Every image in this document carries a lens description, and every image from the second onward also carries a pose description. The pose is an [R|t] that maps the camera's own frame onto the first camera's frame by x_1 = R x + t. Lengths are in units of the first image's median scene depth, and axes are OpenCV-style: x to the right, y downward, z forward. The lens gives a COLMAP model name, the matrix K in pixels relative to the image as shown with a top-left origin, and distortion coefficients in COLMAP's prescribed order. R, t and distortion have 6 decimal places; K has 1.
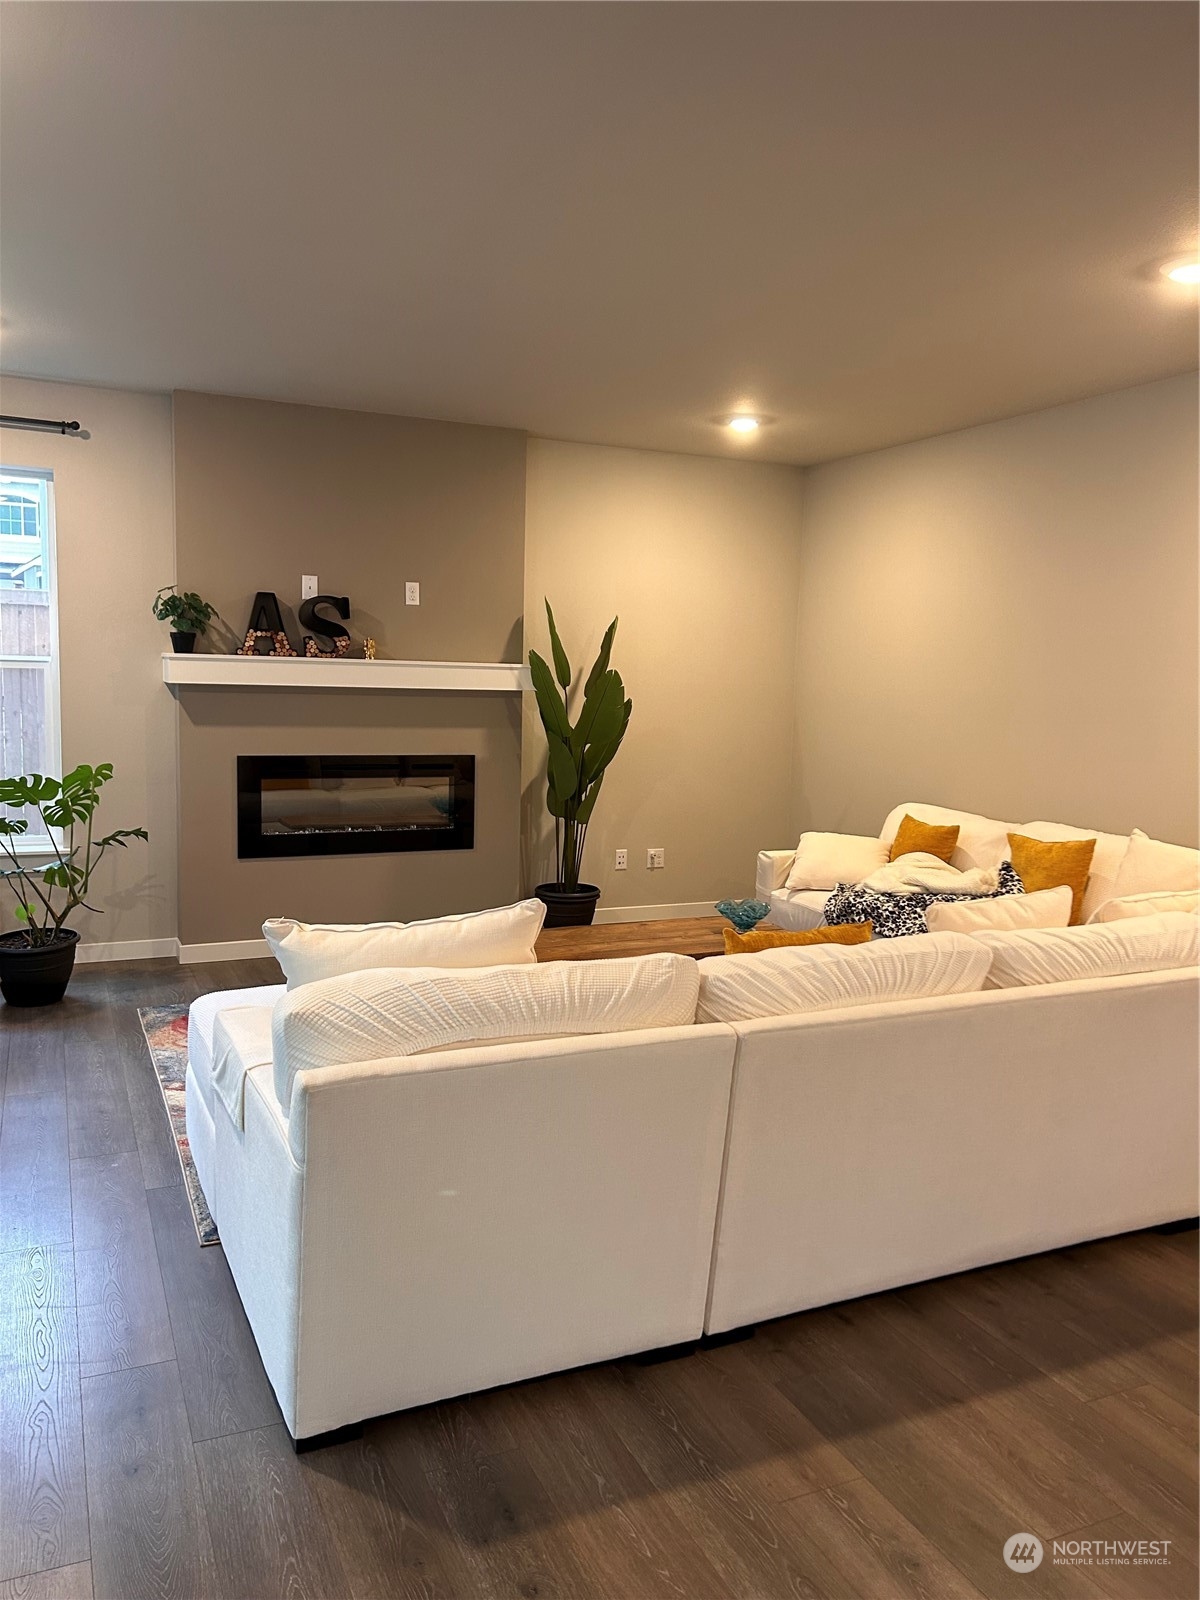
lens RADIAL K [[1194.3, 0, 601.8], [0, 1194.3, 796.3], [0, 0, 1]] dist [0.046854, -0.043571]
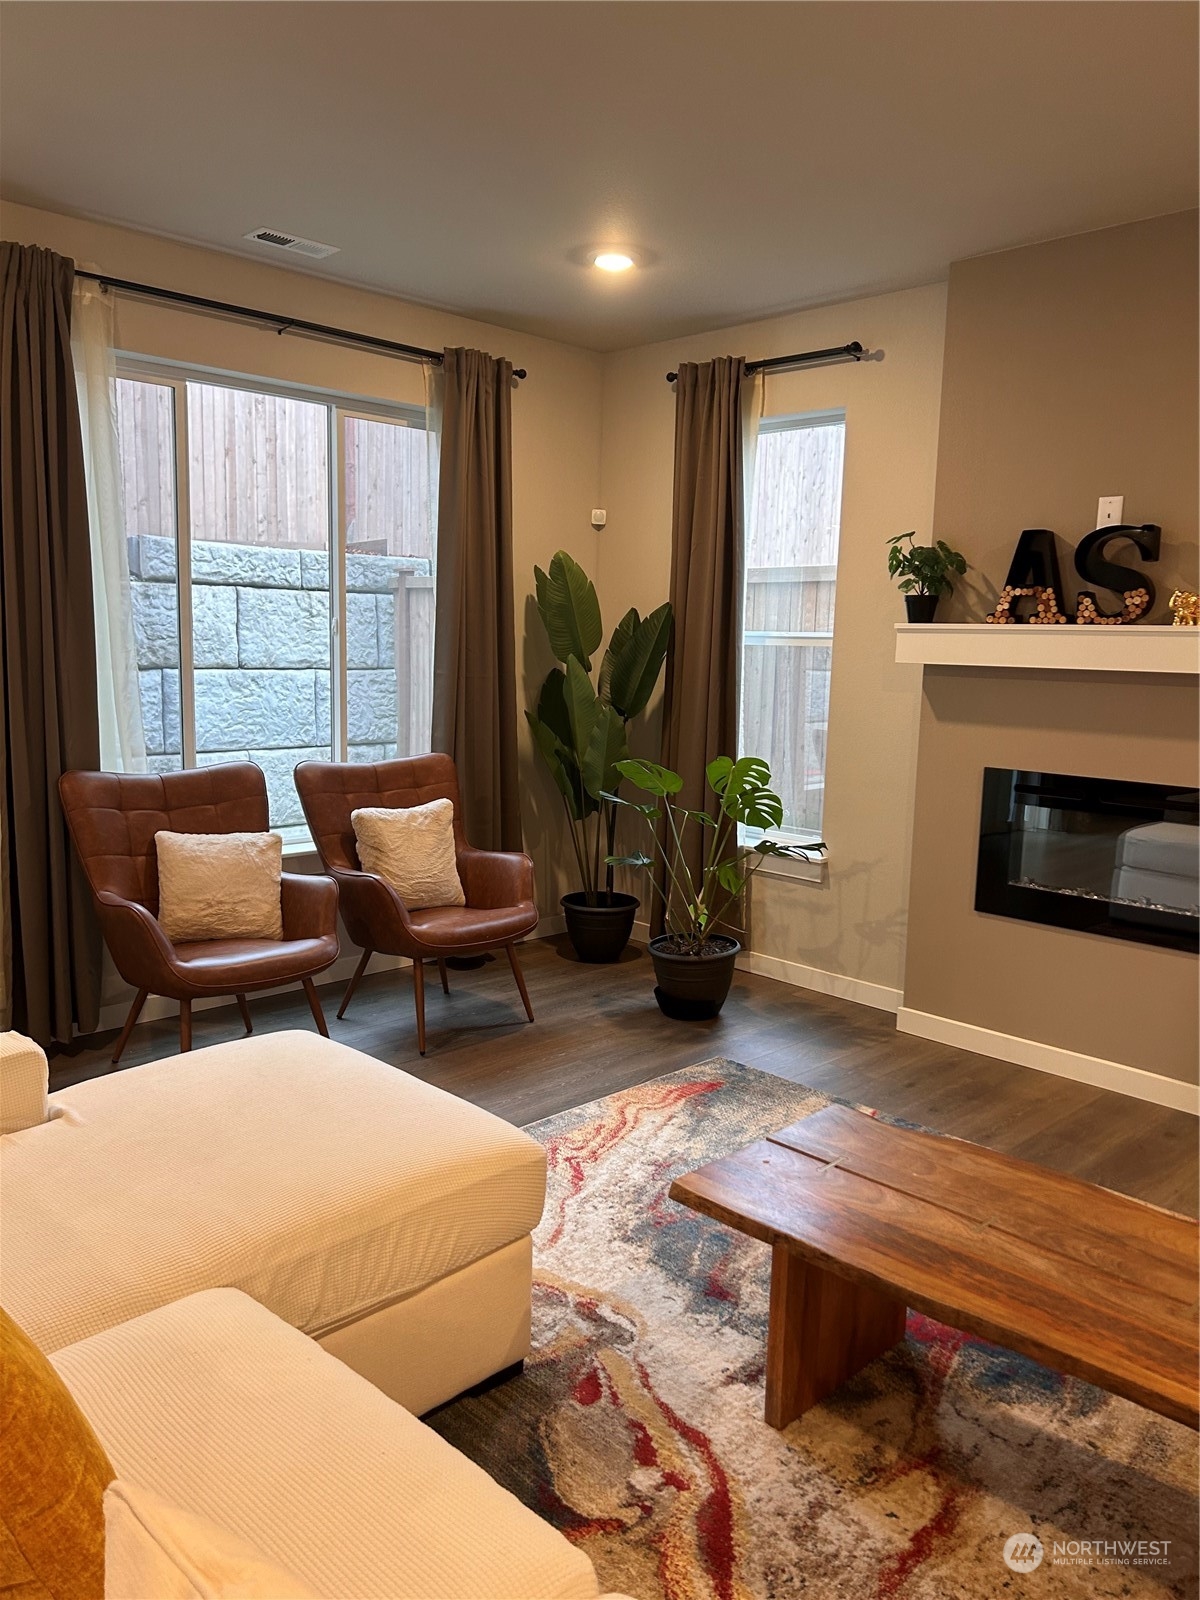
lens RADIAL K [[1194.3, 0, 597.5], [0, 1194.3, 807.9], [0, 0, 1]] dist [0.046854, -0.043571]
pose [[0.335125, 0.117690, -0.934794, 0.287374], [-0.111093, 0.990182, 0.084837, -0.044717], [0.935601, 0.075419, 0.344910, 0.545517]]
